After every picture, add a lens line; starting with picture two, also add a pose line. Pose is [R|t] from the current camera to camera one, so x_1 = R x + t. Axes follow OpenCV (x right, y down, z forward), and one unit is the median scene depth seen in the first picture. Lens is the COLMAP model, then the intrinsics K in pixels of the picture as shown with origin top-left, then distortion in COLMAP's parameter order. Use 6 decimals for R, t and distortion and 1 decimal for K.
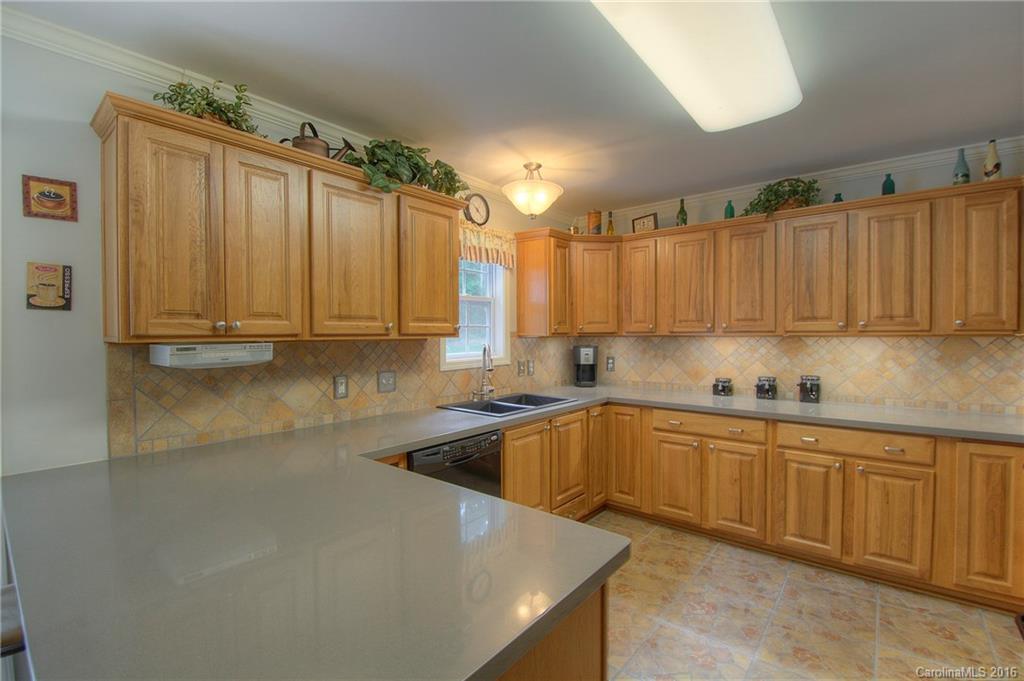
lens RADIAL K [[447.4, 0, 513.6], [0, 447.4, 342.0], [0, 0, 1]] dist [-0.003473, -0.014717]
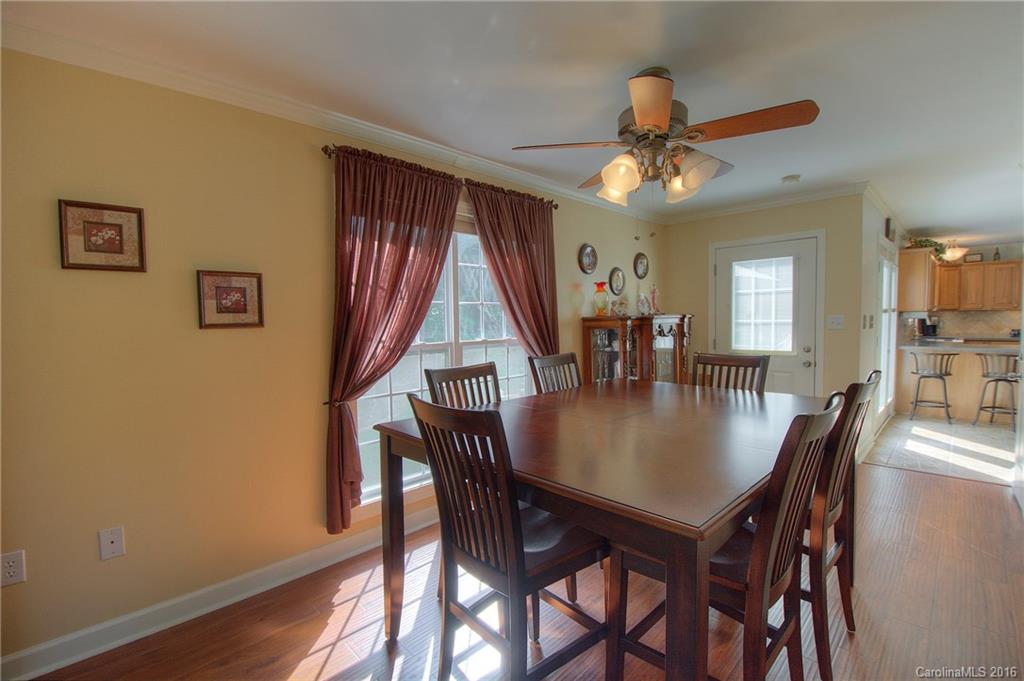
lens RADIAL K [[447.4, 0, 513.6], [0, 447.4, 342.0], [0, 0, 1]] dist [-0.003473, -0.014717]
pose [[0.993651, -0.005619, -0.112363, -2.229847], [0.009622, 0.999337, 0.035113, 0.056931], [0.112091, -0.035971, 0.993047, -1.795517]]
